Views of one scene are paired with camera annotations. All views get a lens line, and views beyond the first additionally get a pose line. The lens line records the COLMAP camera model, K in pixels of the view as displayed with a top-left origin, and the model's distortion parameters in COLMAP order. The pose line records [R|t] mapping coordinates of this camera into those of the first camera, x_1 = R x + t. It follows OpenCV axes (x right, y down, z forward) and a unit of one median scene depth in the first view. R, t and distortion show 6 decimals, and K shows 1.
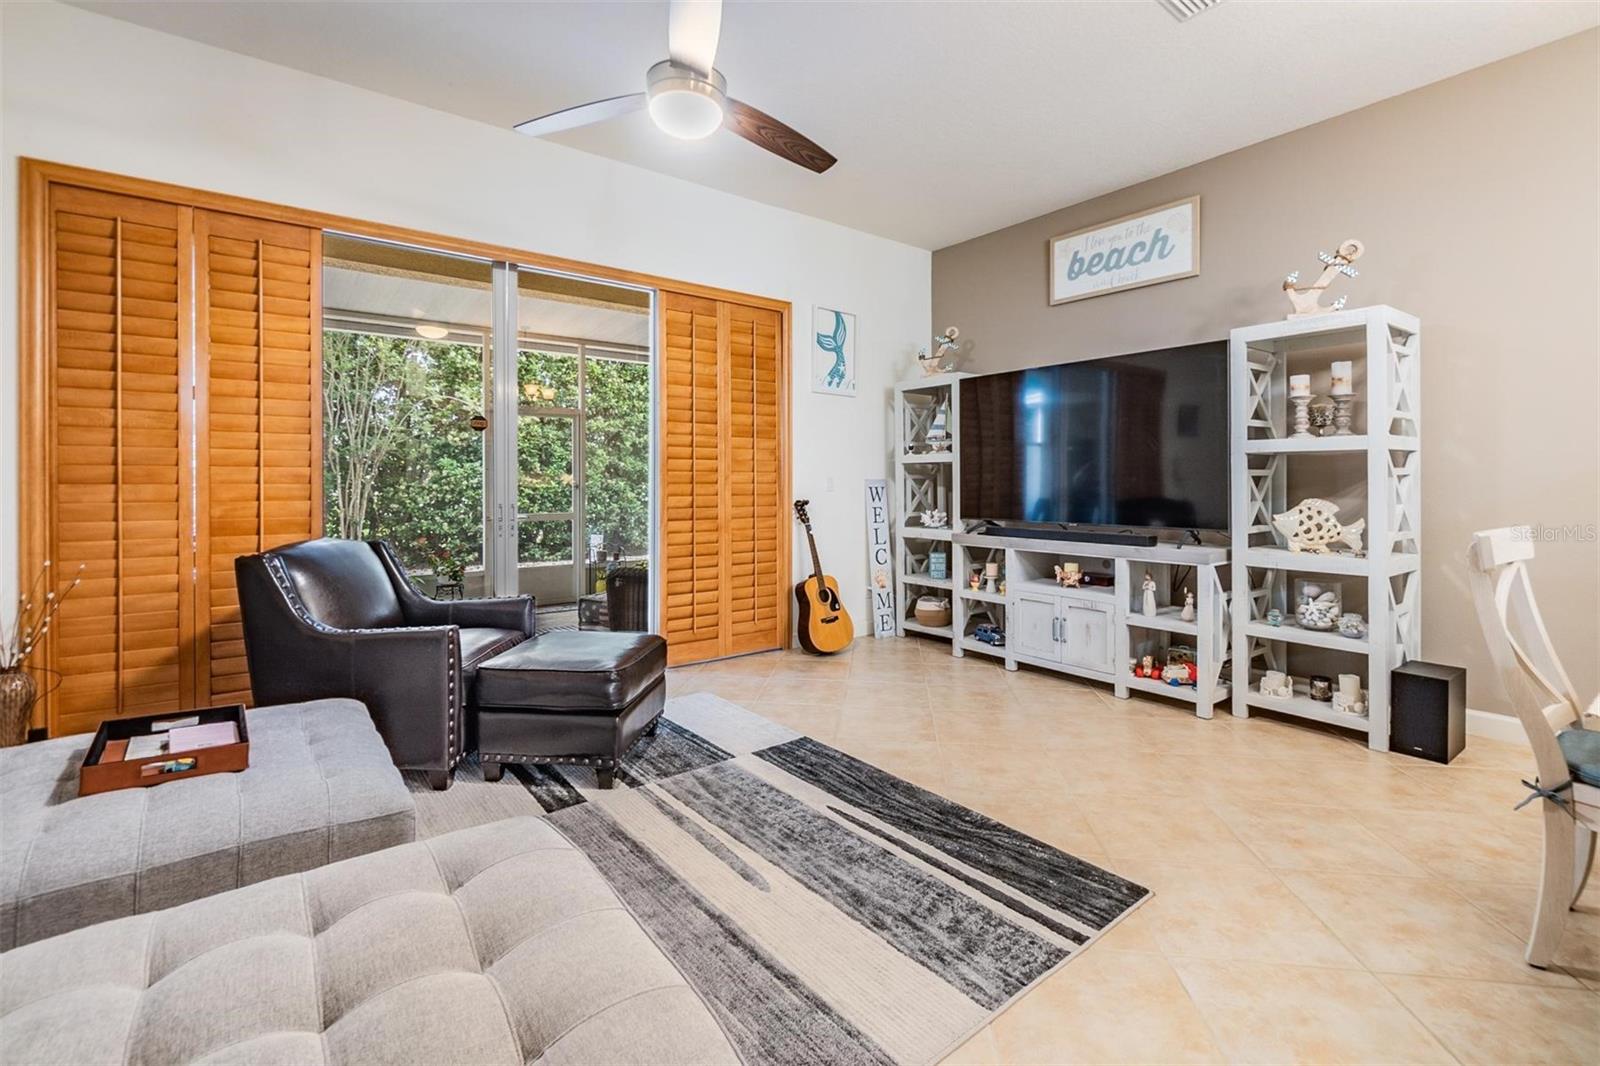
lens RADIAL K [[696.8, 0, 791.7], [0, 696.8, 493.6], [0, 0, 1]] dist [-0.005611, 0.001133]
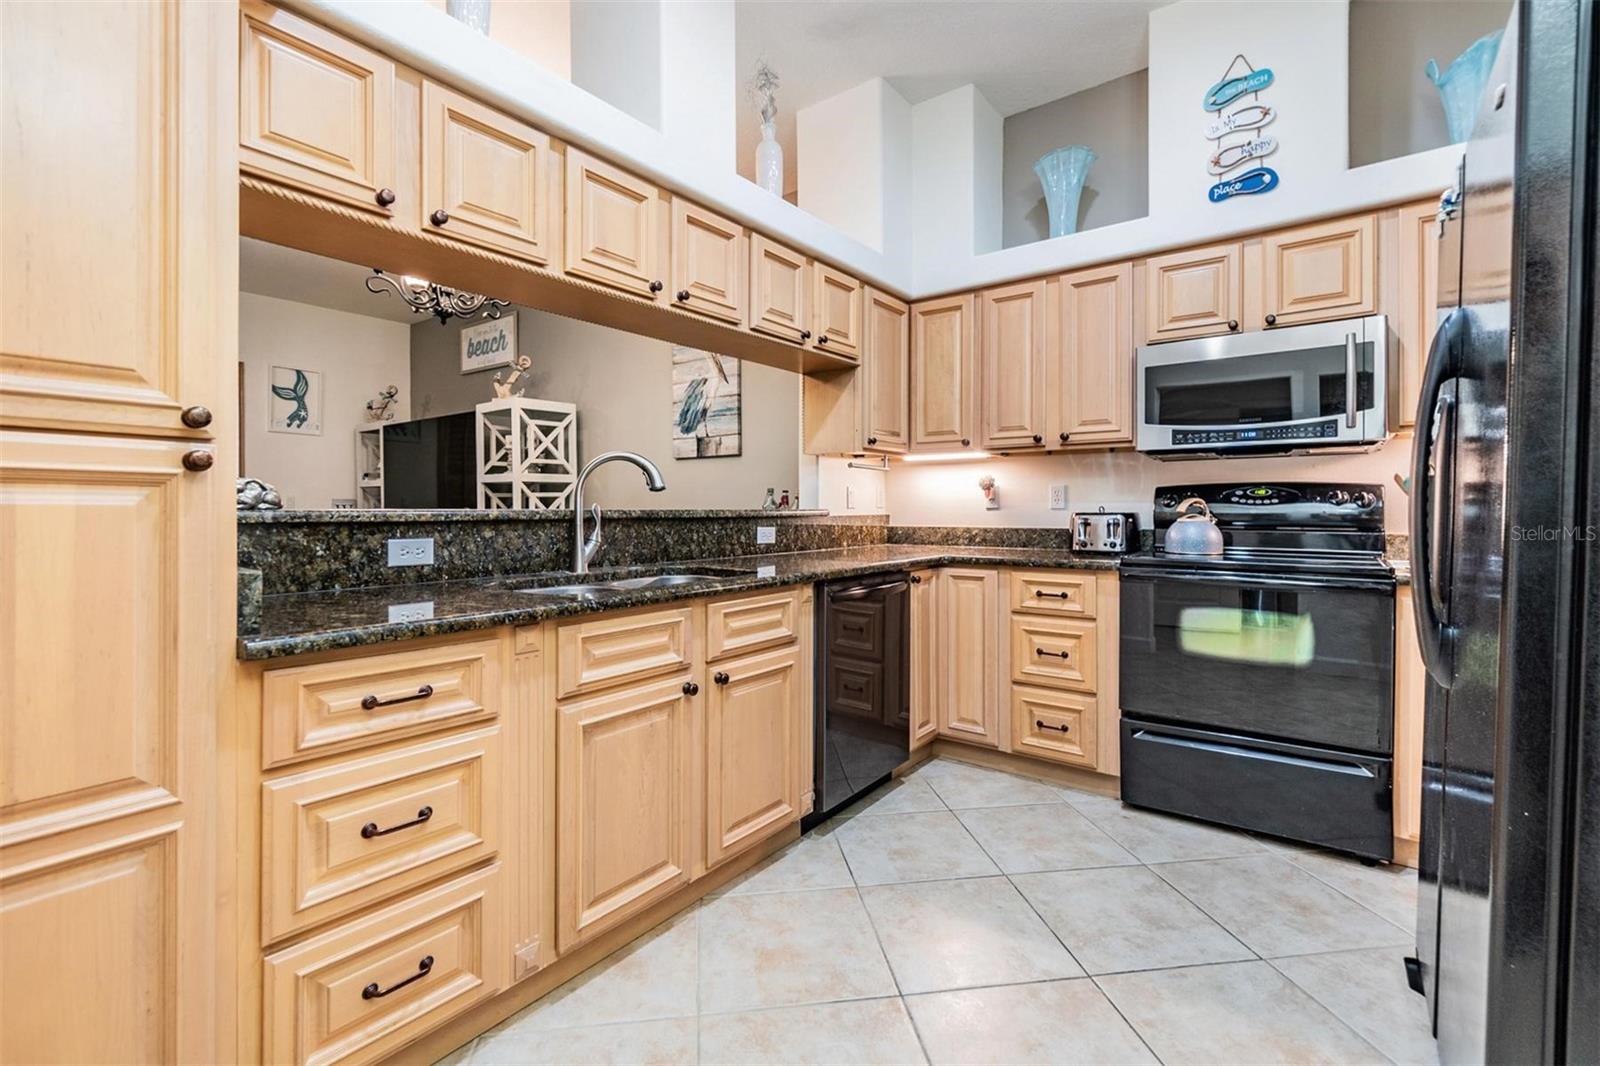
lens RADIAL K [[696.8, 0, 796.4], [0, 696.8, 511.0], [0, 0, 1]] dist [-0.005611, 0.001133]
pose [[0.963934, 0.000137, 0.266140, 0.825776], [0.002112, 0.999964, -0.008163, 0.019299], [-0.266132, 0.008431, 0.963900, -0.658711]]
